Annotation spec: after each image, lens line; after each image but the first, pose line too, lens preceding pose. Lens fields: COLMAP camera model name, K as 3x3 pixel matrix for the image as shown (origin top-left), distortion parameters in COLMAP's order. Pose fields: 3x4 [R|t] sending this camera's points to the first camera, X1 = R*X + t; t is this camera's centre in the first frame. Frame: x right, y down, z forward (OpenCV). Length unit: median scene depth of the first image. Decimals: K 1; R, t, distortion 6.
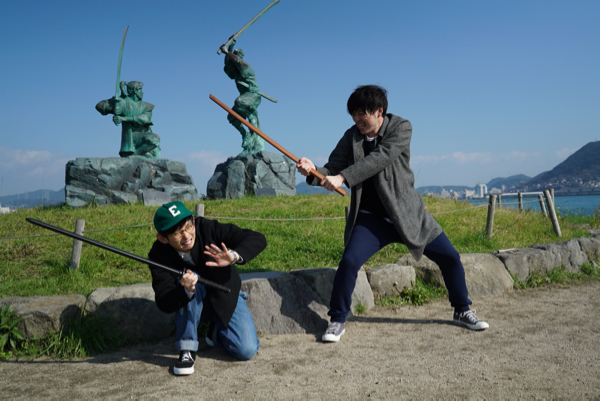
lens RADIAL K [[558.0, 0, 294.8], [0, 558.0, 199.2], [0, 0, 1]] dist [0.000120, 0.000000]
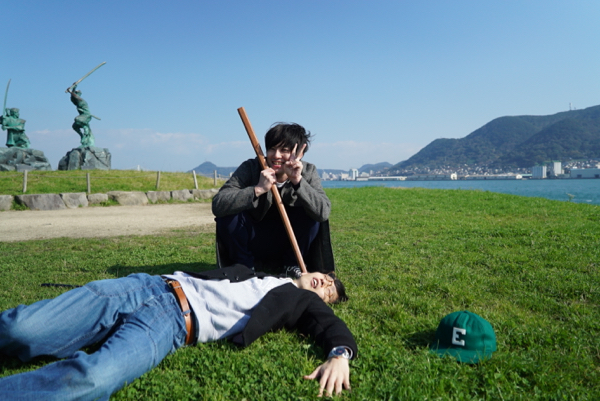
lens RADIAL K [[476.1, 0, 298.6], [0, 476.1, 202.9], [0, 0, 1]] dist [-0.009912, 0.005017]
pose [[0.979187, 0.018995, 0.202069, 0.355734], [-0.029459, 0.998369, 0.048899, 0.008201], [-0.200811, -0.053834, 0.978150, -0.835919]]
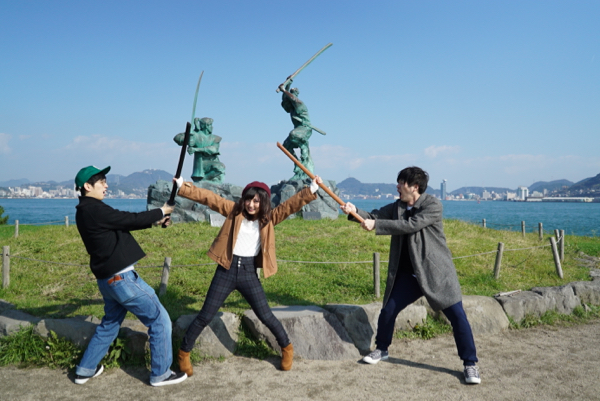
lens RADIAL K [[522.3, 0, 296.0], [0, 522.3, 199.5], [0, 0, 1]] dist [0.000844, 0.007458]
pose [[0.995182, 0.046913, -0.086090, 0.007349], [-0.045692, 0.998826, 0.016099, -0.064205], [0.086744, -0.012088, 0.996157, -0.095960]]
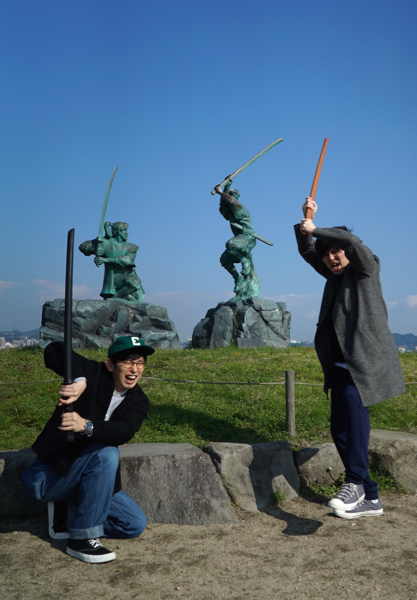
lens RADIAL K [[589.6, 0, 236.1], [0, 589.6, 274.3], [0, 0, 1]] dist [0.012411, 0.000000]
pose [[0.984412, 0.026551, -0.173860, 0.094115], [-0.046215, 0.992851, -0.110050, -0.017234], [0.169695, 0.116369, 0.978602, 0.038394]]
